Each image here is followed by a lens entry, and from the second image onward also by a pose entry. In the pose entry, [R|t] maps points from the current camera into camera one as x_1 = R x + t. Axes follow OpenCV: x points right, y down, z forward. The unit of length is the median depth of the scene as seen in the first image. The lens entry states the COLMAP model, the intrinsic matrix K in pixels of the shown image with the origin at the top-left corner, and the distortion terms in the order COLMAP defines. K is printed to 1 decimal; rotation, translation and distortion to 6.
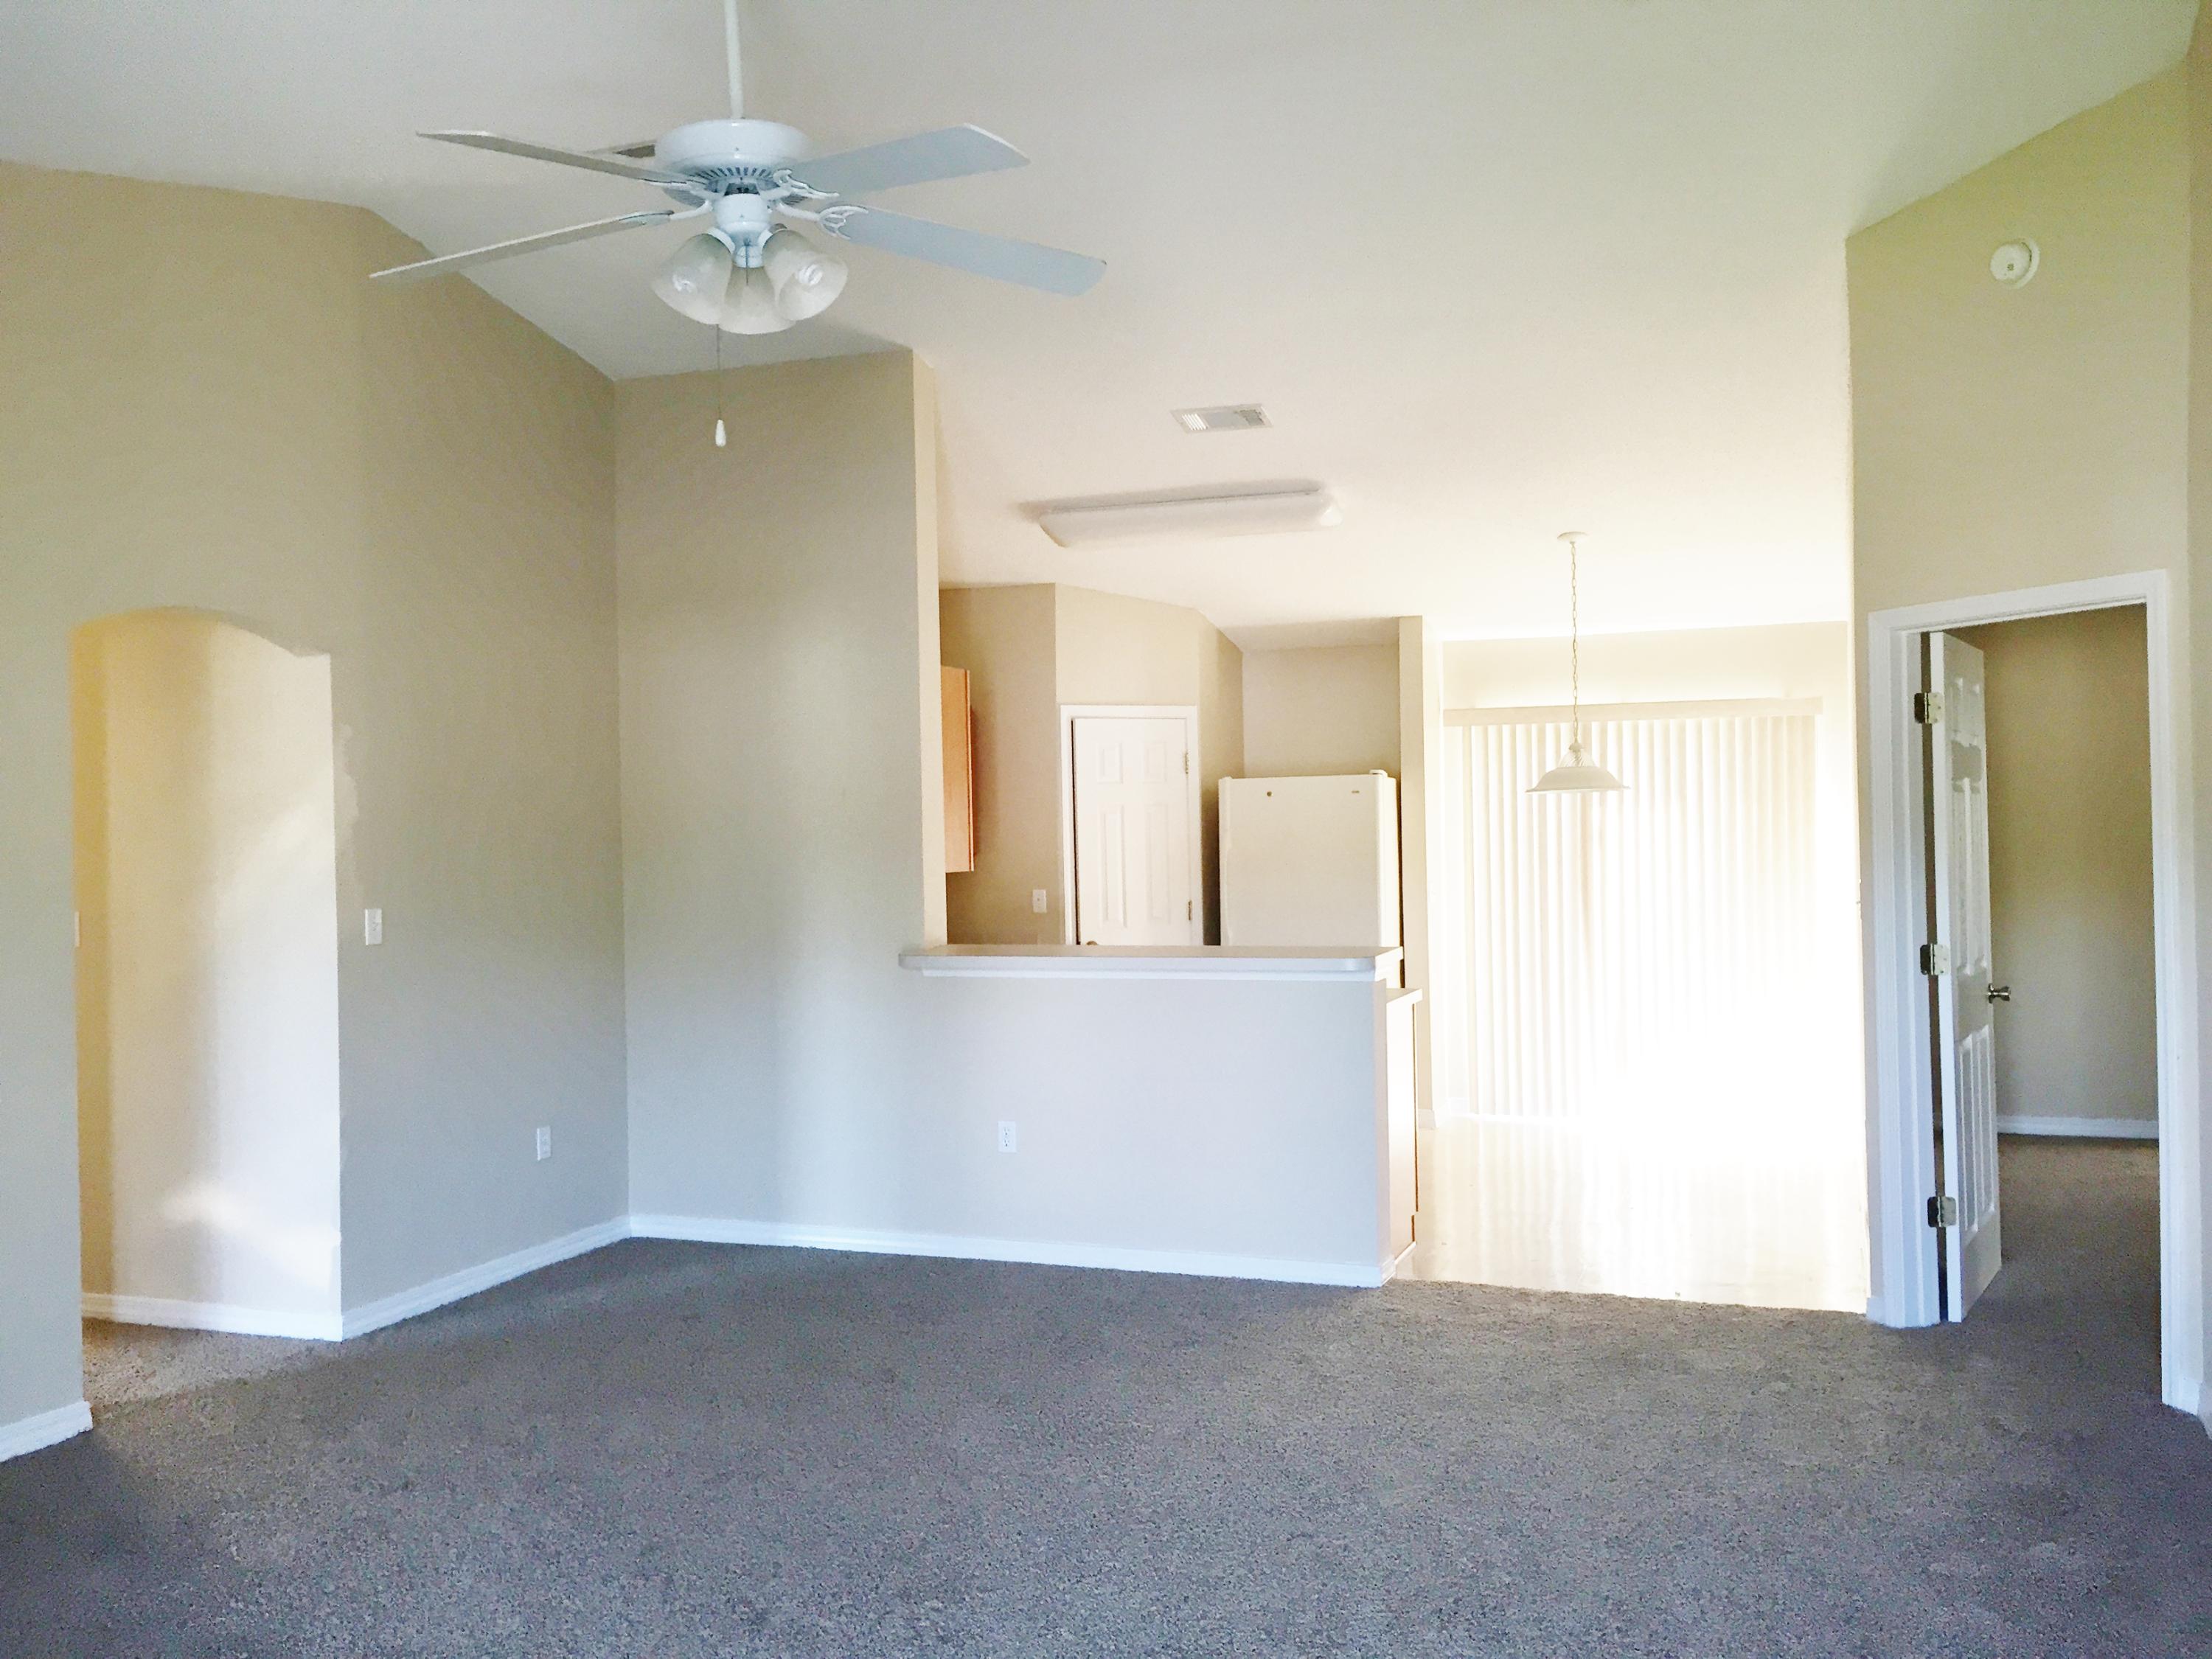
lens RADIAL K [[1904.5, 0, 1098.5], [0, 1904.5, 822.7], [0, 0, 1]] dist [0.082092, -0.104647]
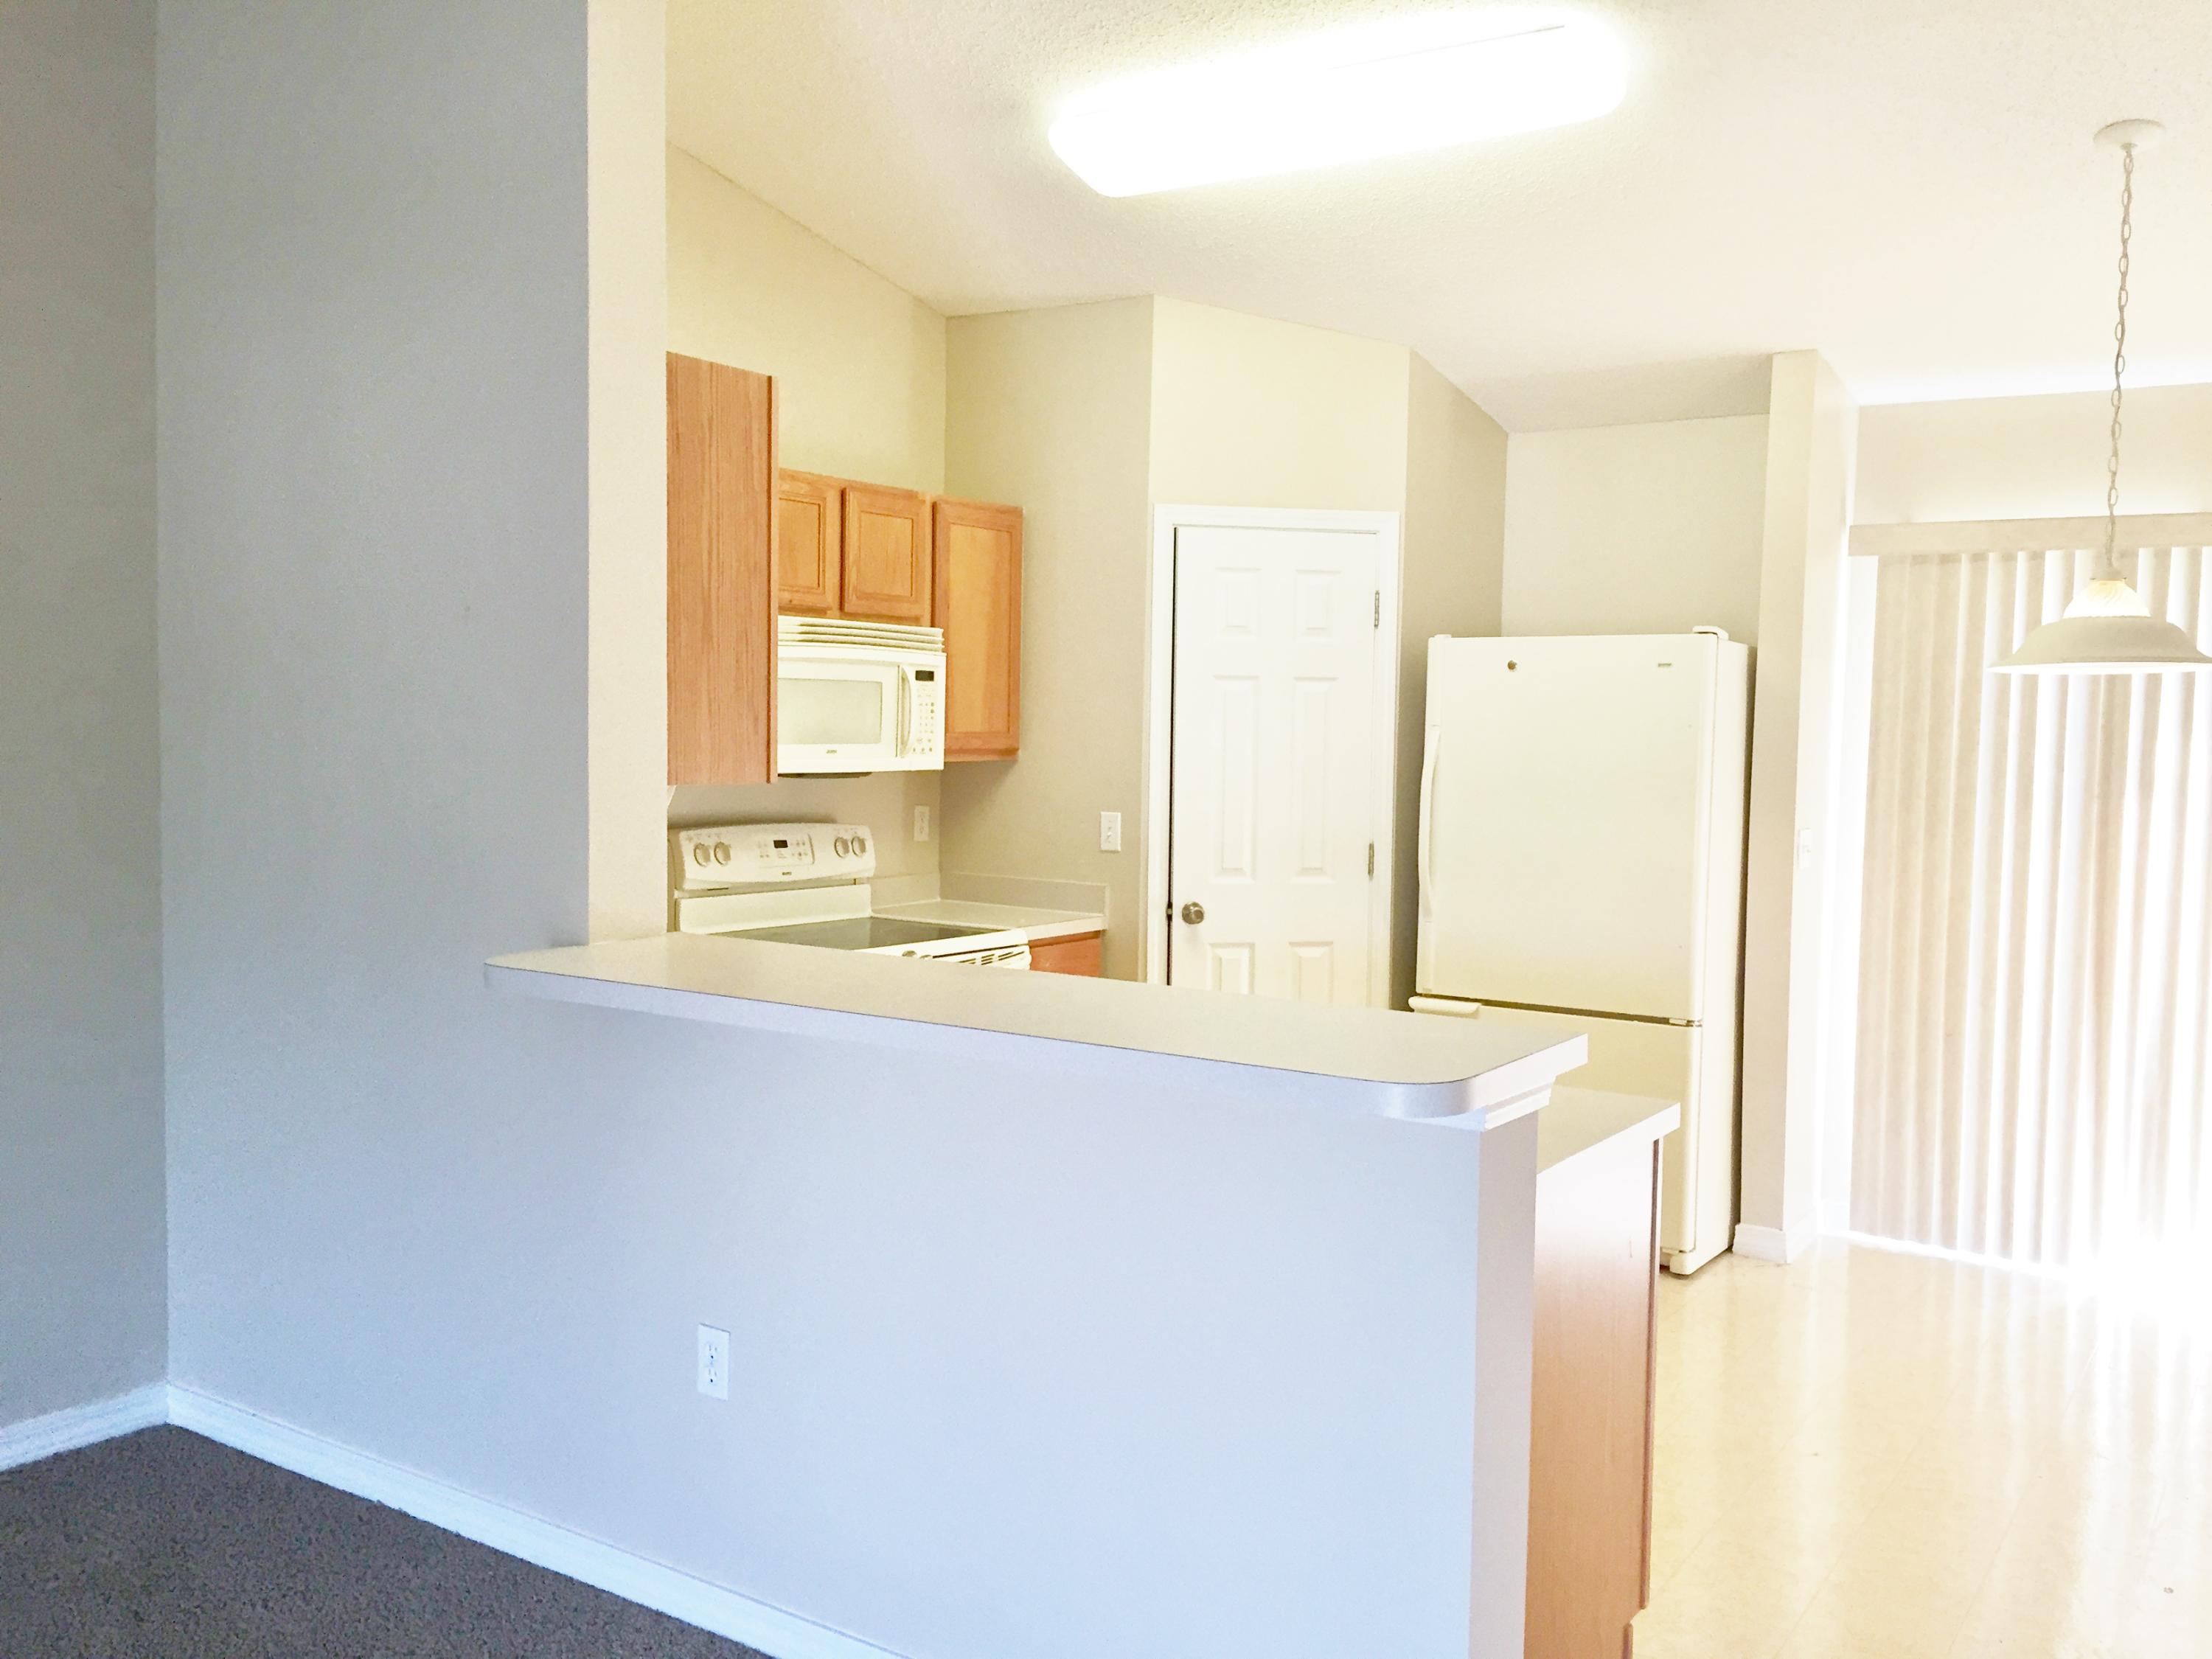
lens RADIAL K [[1904.5, 0, 1123.0], [0, 1904.5, 831.7], [0, 0, 1]] dist [0.082092, -0.104647]
pose [[0.975058, 0.051927, -0.215791, 0.103118], [-0.037875, 0.996914, 0.068757, -0.000268], [0.218696, -0.058869, 0.974016, 0.413542]]
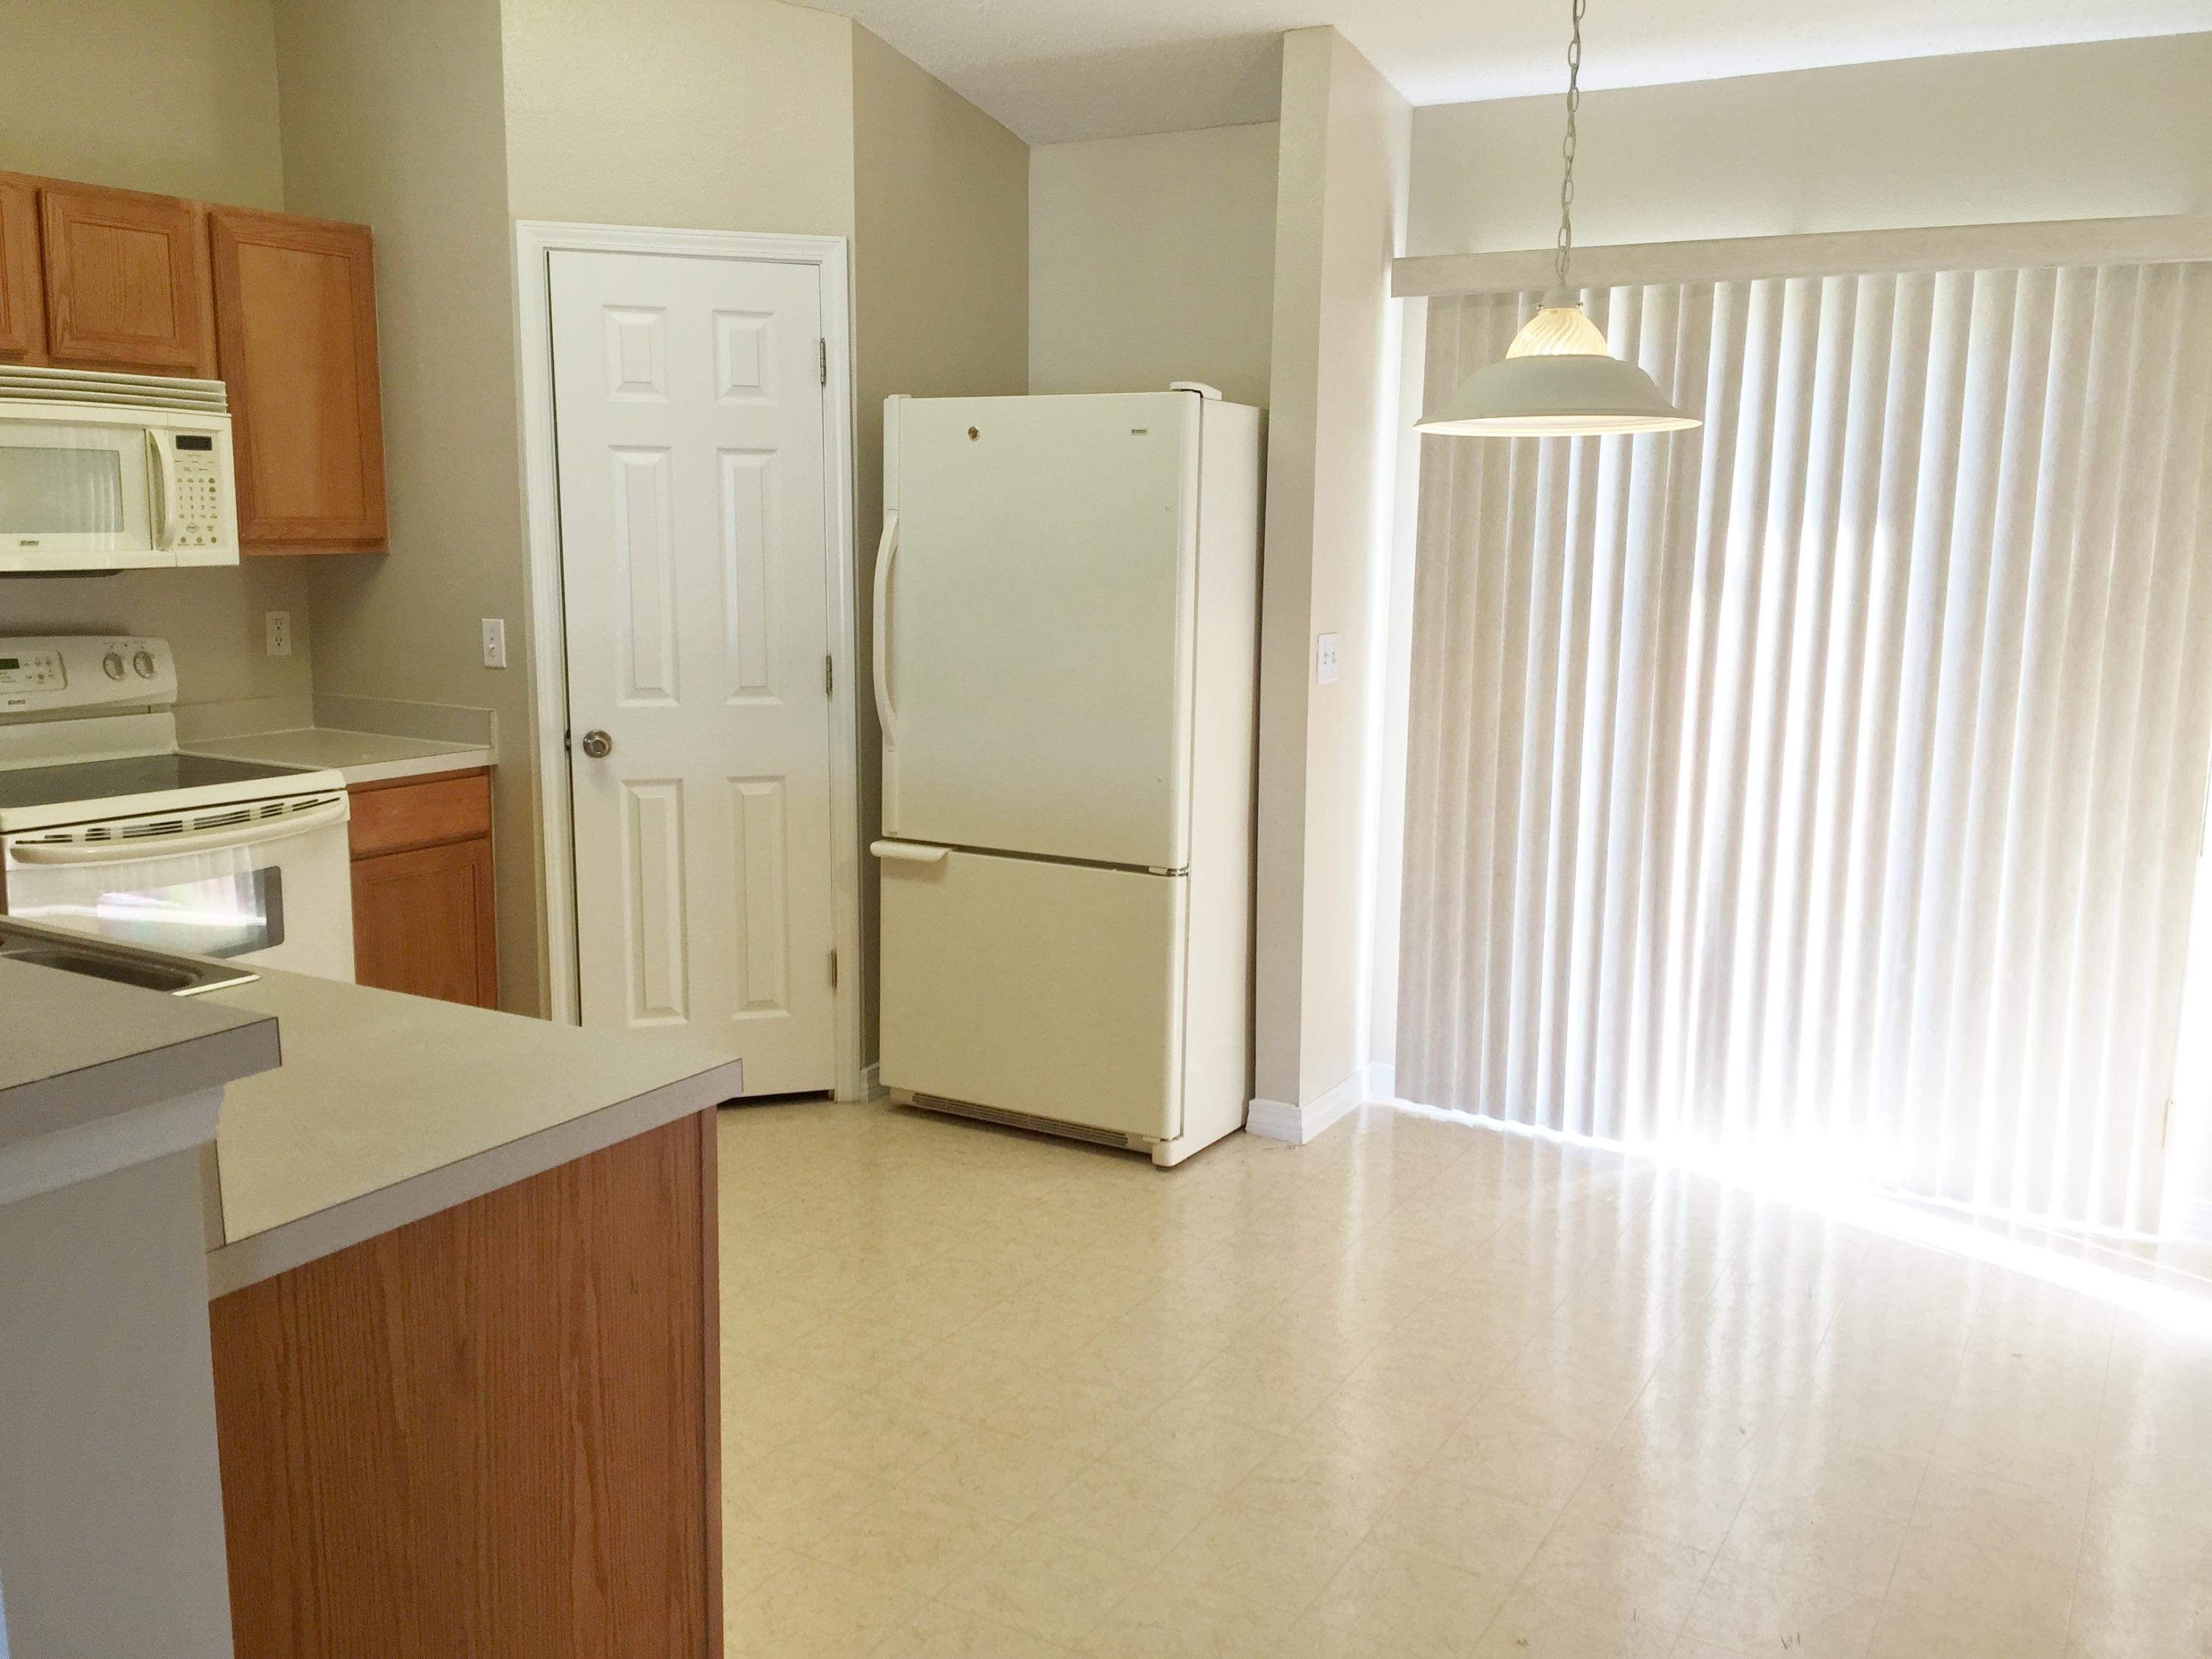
lens RADIAL K [[1904.5, 0, 1105.1], [0, 1904.5, 834.6], [0, 0, 1]] dist [0.082092, -0.104647]
pose [[0.987502, 0.059547, -0.145922, 0.196418], [-0.033441, 0.983961, 0.175220, -0.001492], [0.154015, -0.168151, 0.973655, 0.540377]]
